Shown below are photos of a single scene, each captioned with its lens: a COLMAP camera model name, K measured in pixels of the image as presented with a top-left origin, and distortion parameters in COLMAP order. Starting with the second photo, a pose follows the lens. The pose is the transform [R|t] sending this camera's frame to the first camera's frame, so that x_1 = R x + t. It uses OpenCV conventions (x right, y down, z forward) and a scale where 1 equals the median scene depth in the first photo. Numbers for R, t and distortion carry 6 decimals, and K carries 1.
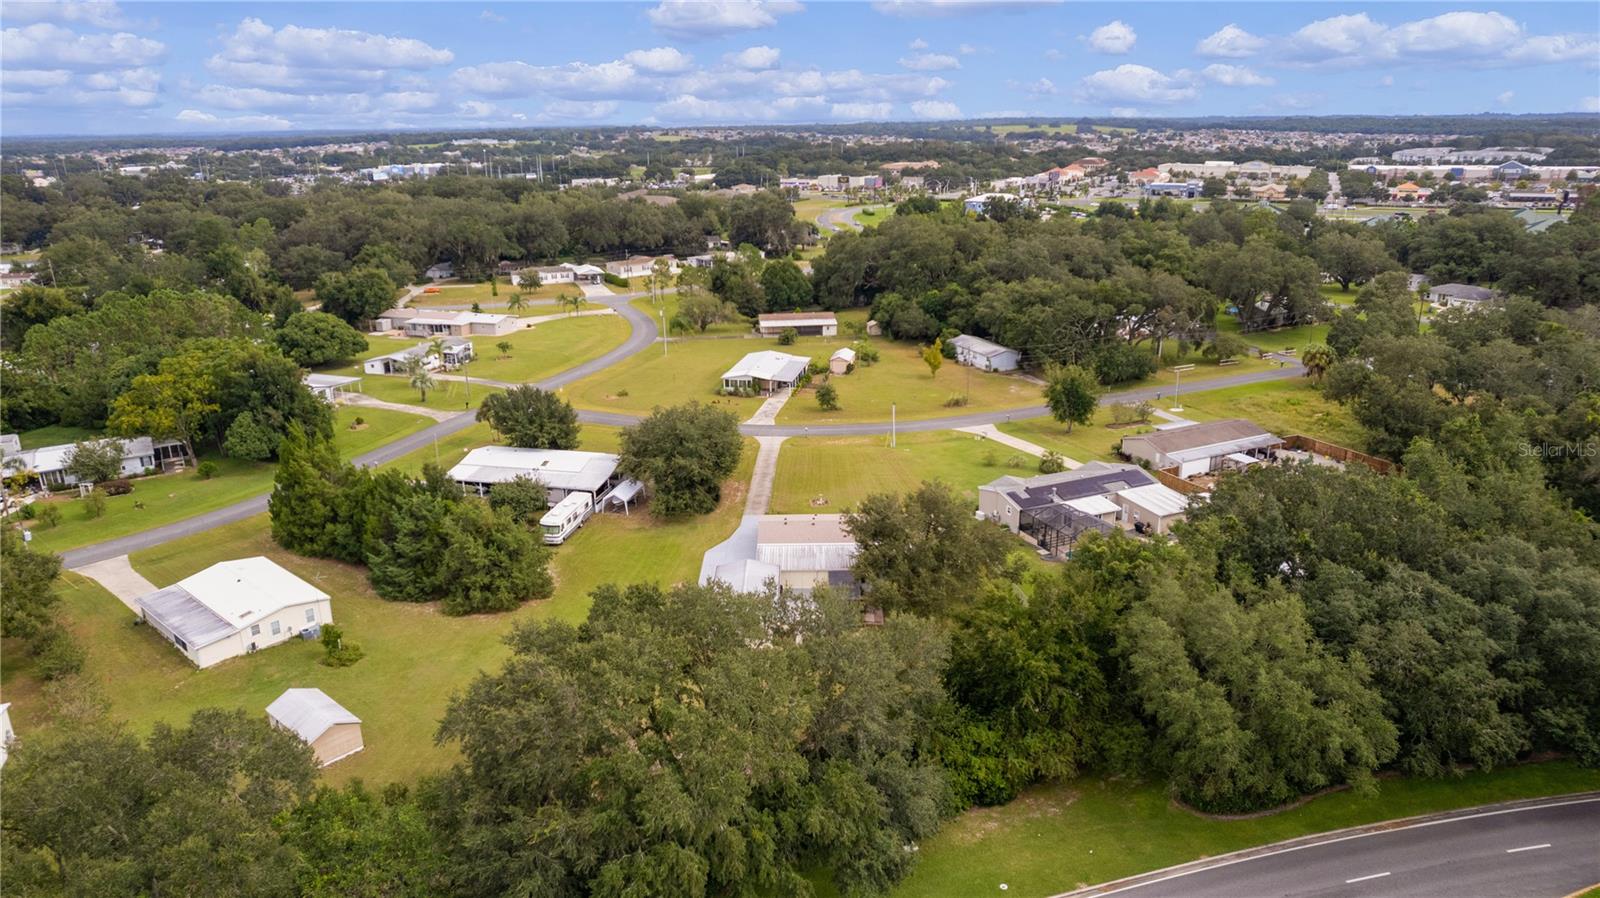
lens RADIAL K [[1044.8, 0, 807.7], [0, 1044.8, 447.6], [0, 0, 1]] dist [-0.071450, 0.057734]
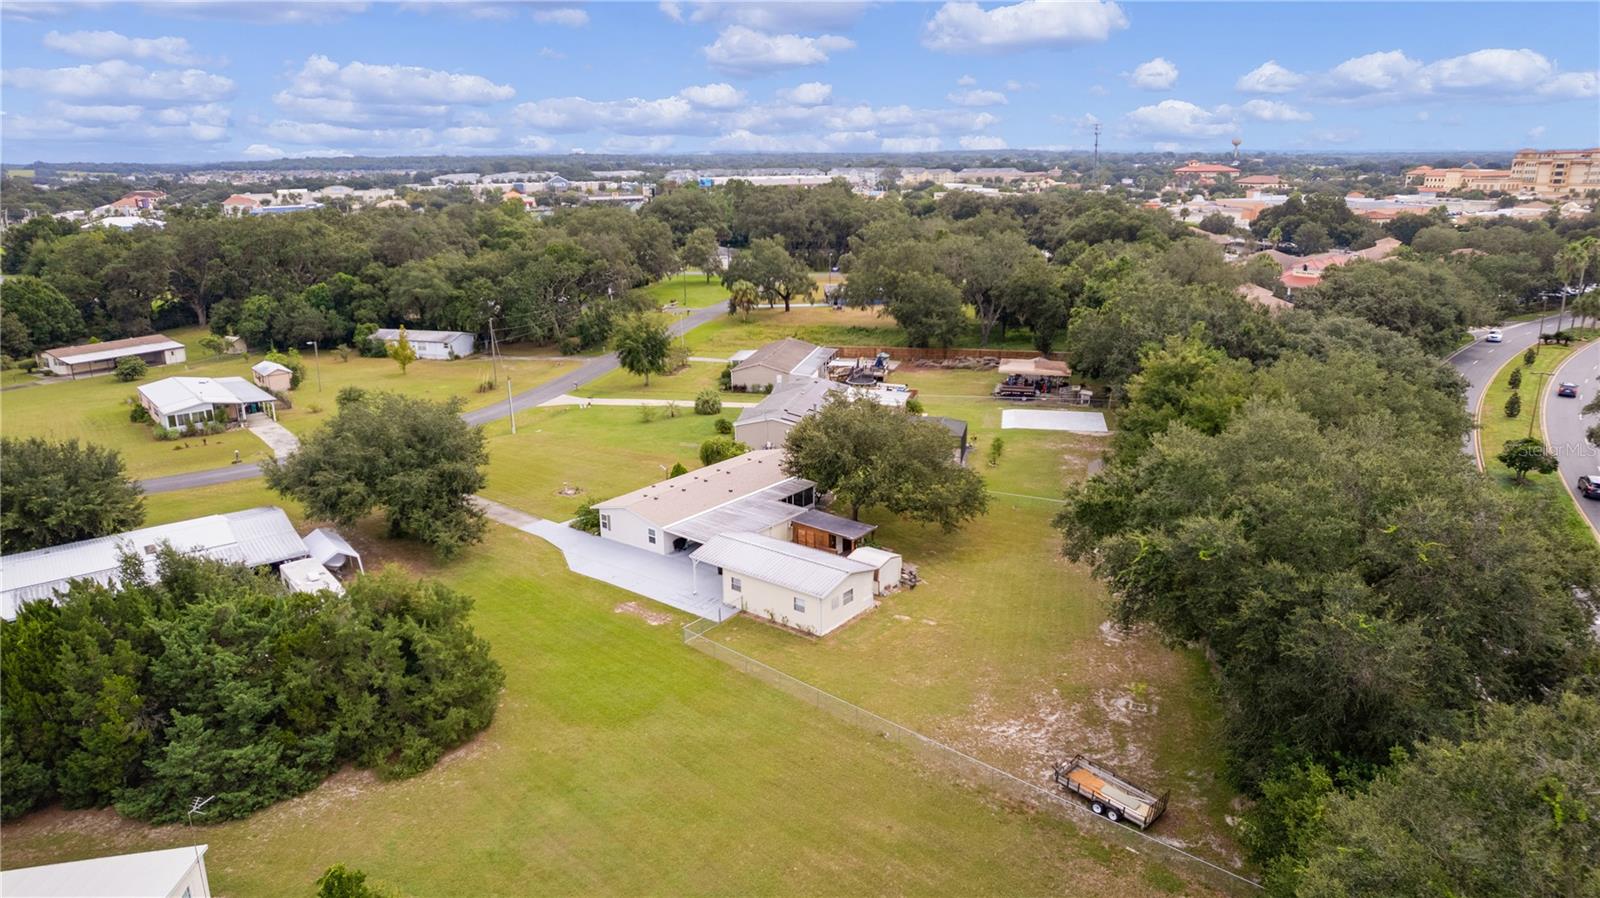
lens RADIAL K [[1044.8, 0, 793.2], [0, 1044.8, 451.1], [0, 0, 1]] dist [-0.071450, 0.057734]
pose [[0.631096, -0.210591, 0.746571, -0.273084], [0.237519, 0.968677, 0.072461, 0.003738], [-0.738446, 0.131595, 0.661347, 0.225491]]
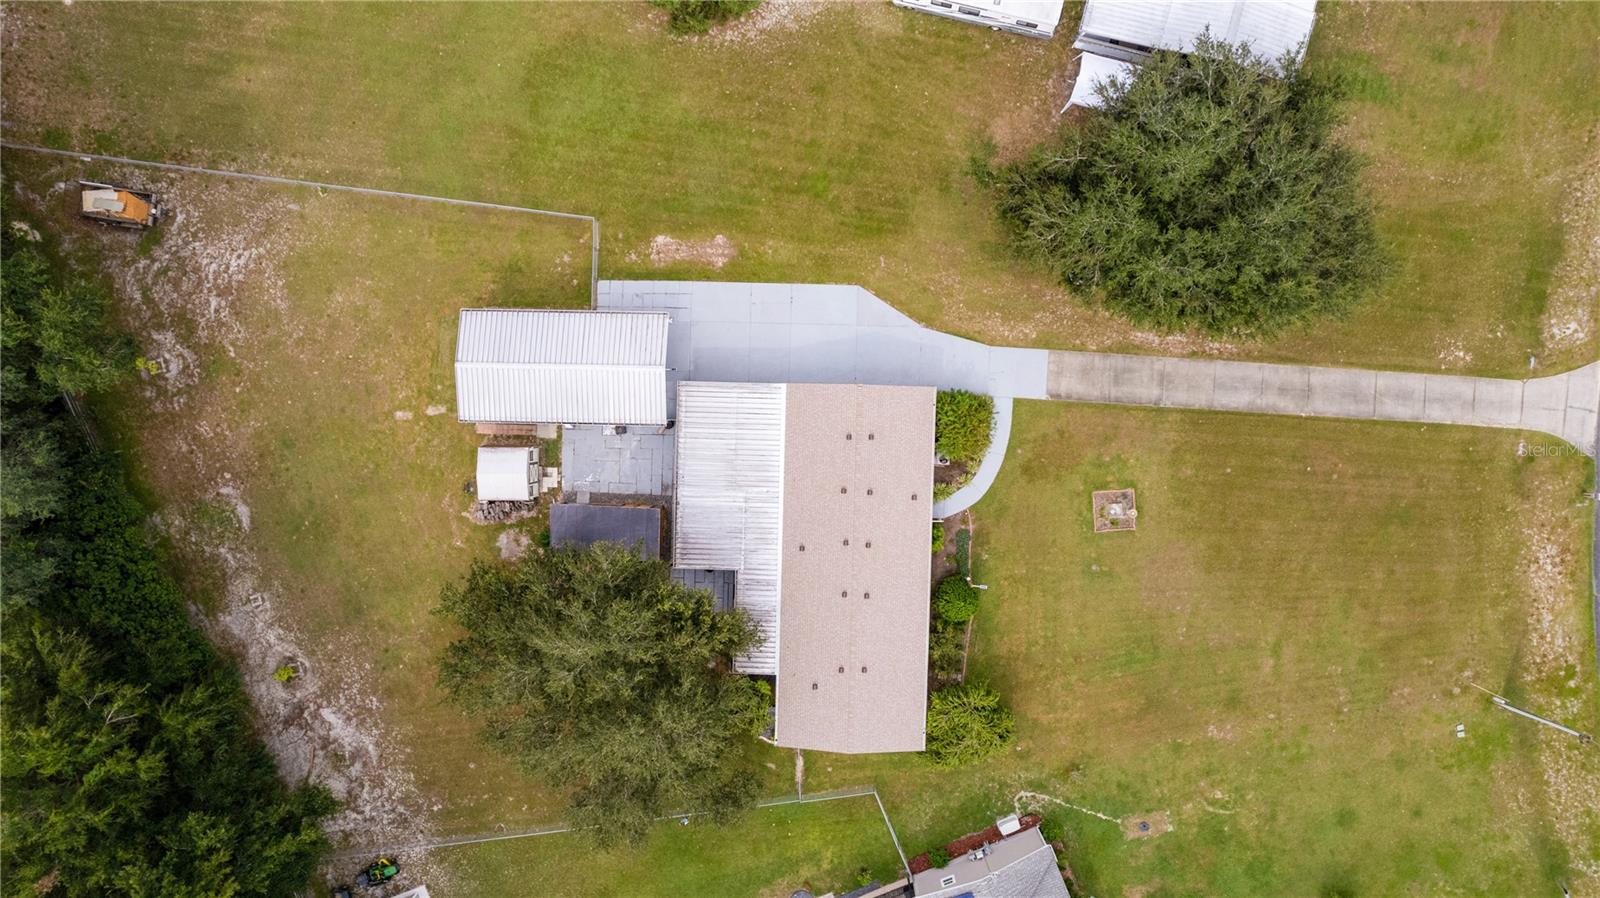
lens RADIAL K [[1044.8, 0, 780.7], [0, 1044.8, 446.6], [0, 0, 1]] dist [-0.071450, 0.057734]
pose [[-0.032841, 0.999097, 0.026973, -0.012546], [-0.272733, -0.034922, 0.961456, -0.221819], [0.961529, 0.024219, 0.273633, 0.442357]]
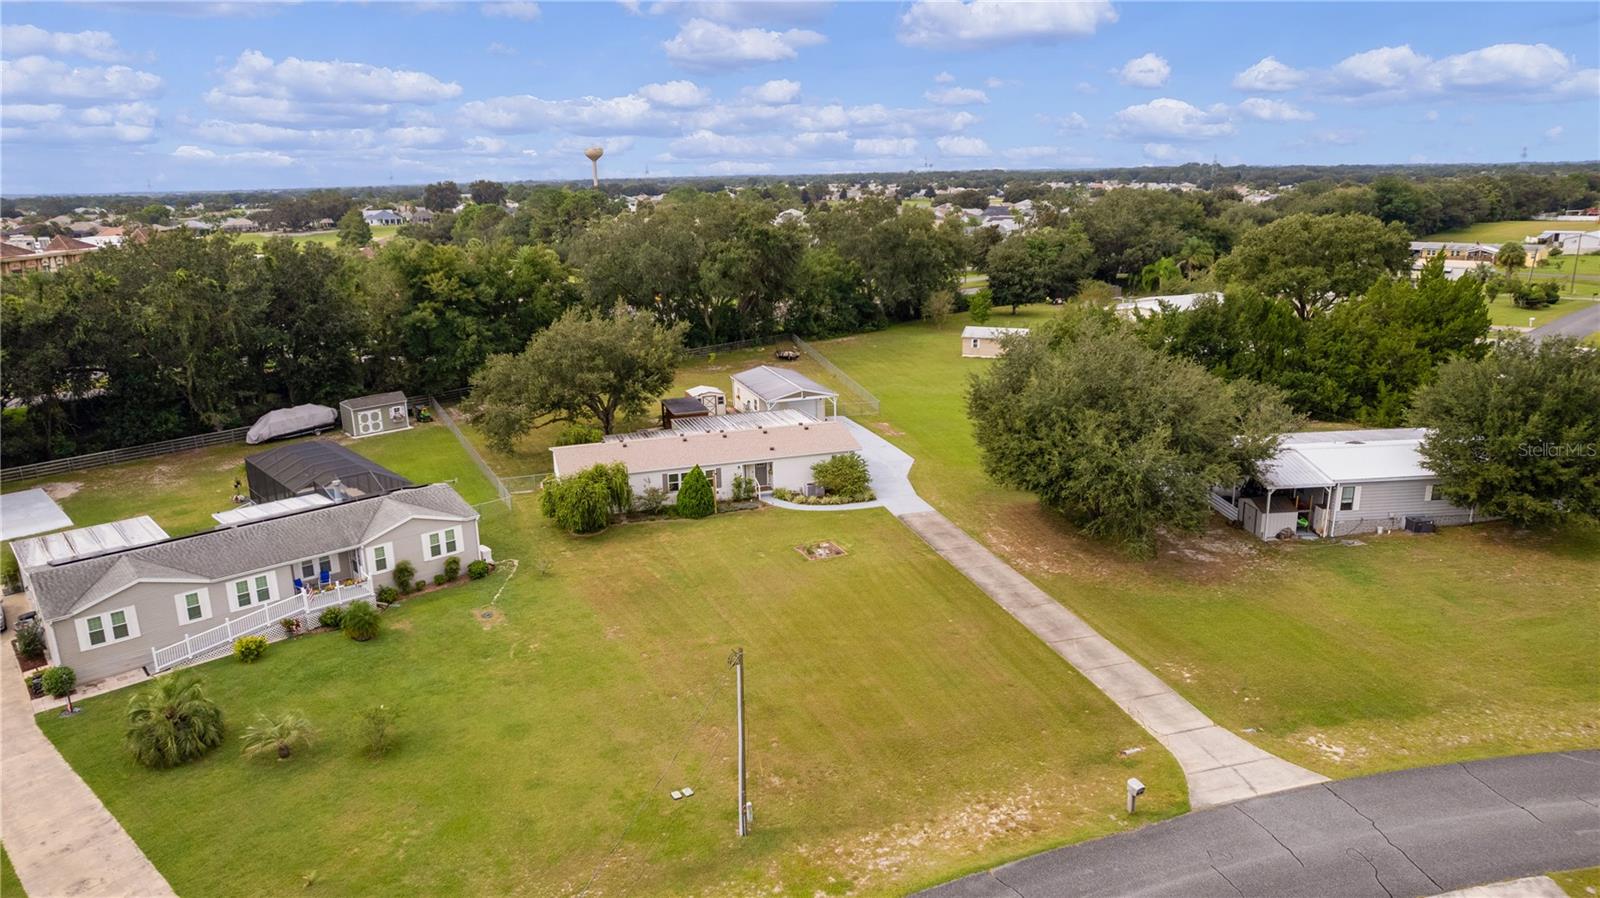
lens RADIAL K [[1044.8, 0, 800.3], [0, 1044.8, 441.6], [0, 0, 1]] dist [-0.071450, 0.057734]
pose [[-0.952746, 0.105209, -0.284967, 0.093931], [-0.062070, 0.850888, 0.521667, -0.144202], [0.297359, 0.514704, -0.804150, 0.824907]]
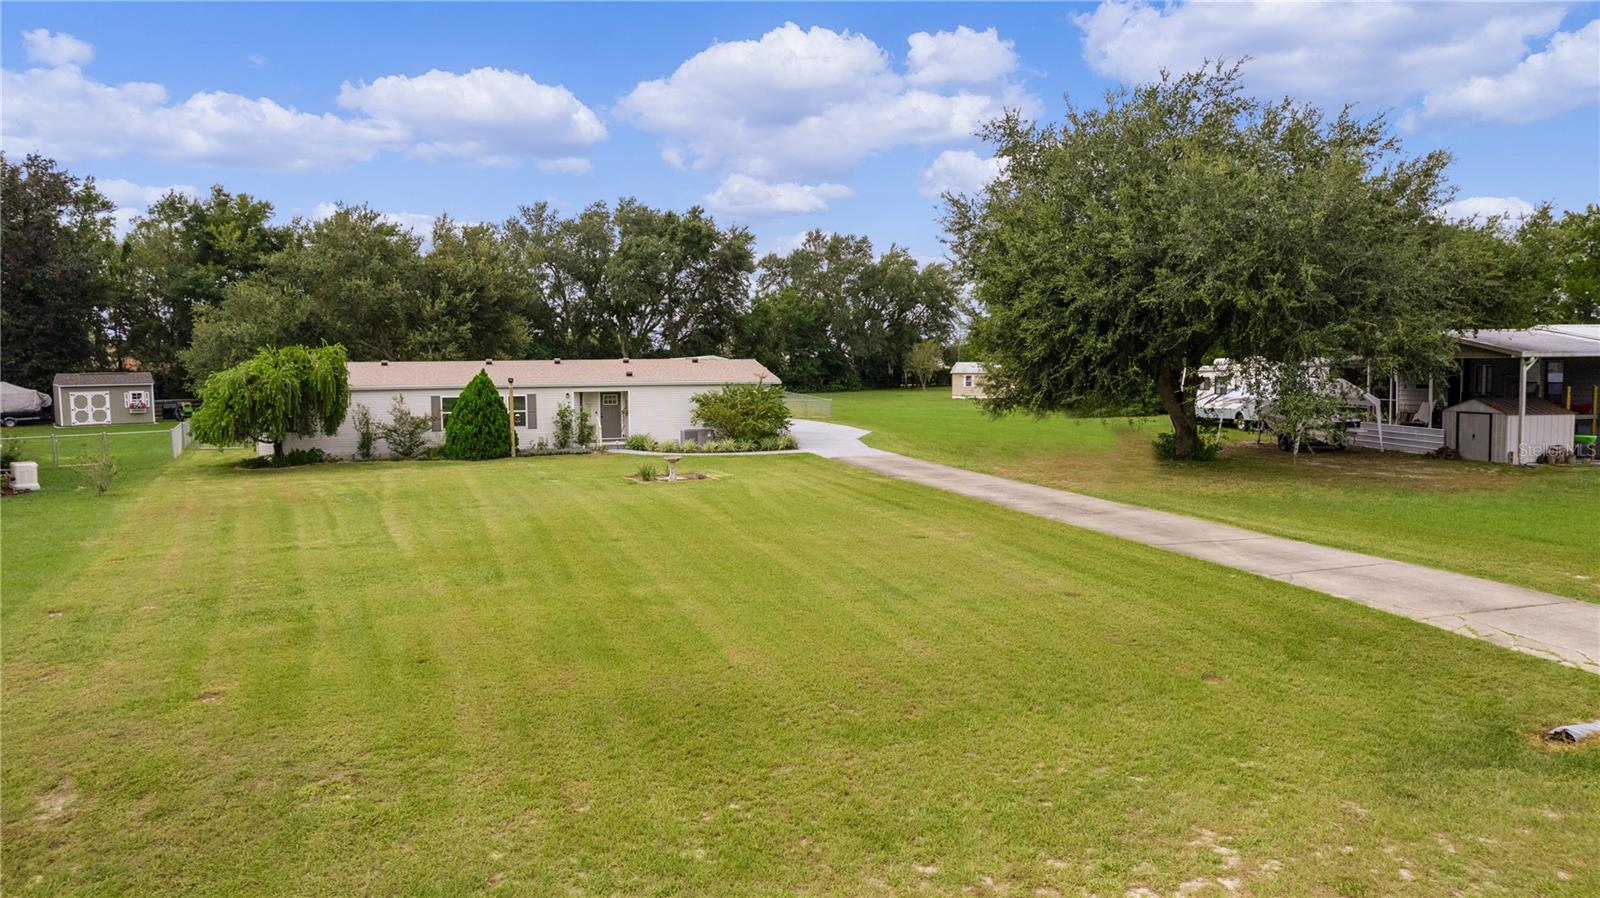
lens RADIAL K [[1044.8, 0, 799.3], [0, 1044.8, 441.0], [0, 0, 1]] dist [-0.071450, 0.057734]
pose [[-0.953273, 0.043028, -0.299030, 0.036762], [-0.069459, 0.932074, 0.355546, -0.028672], [0.294017, 0.359703, -0.885532, 0.746990]]
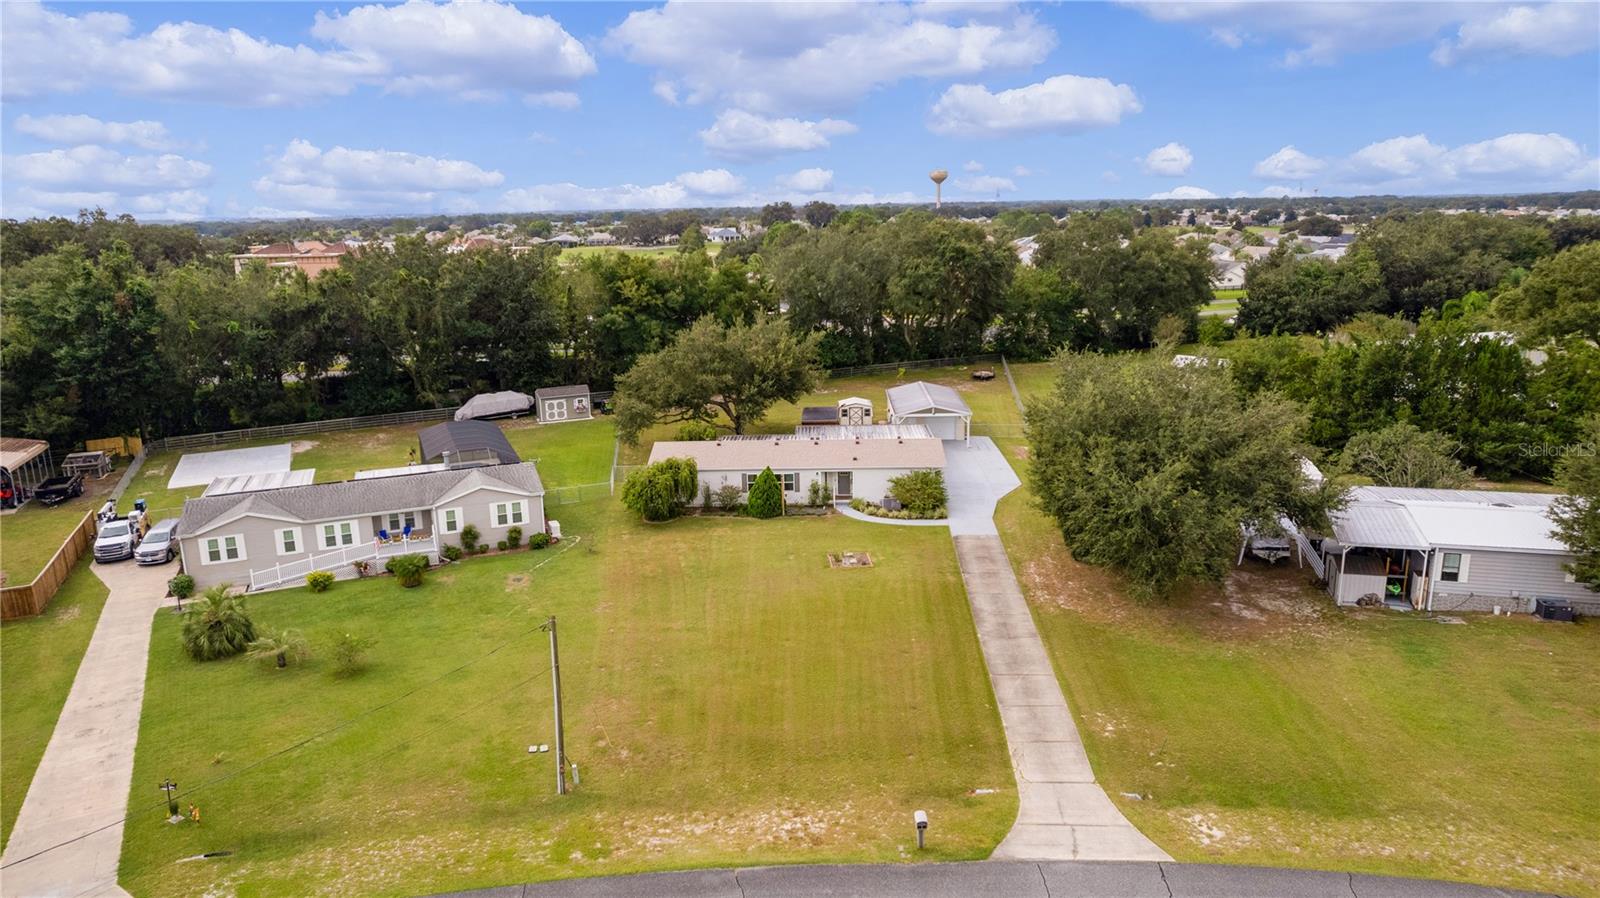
lens RADIAL K [[1044.8, 0, 798.5], [0, 1044.8, 443.3], [0, 0, 1]] dist [-0.071450, 0.057734]
pose [[-0.998981, 0.023682, 0.038426, 0.012367], [0.039940, 0.860368, 0.508107, -0.143699], [-0.021027, 0.509124, -0.860437, 0.842705]]
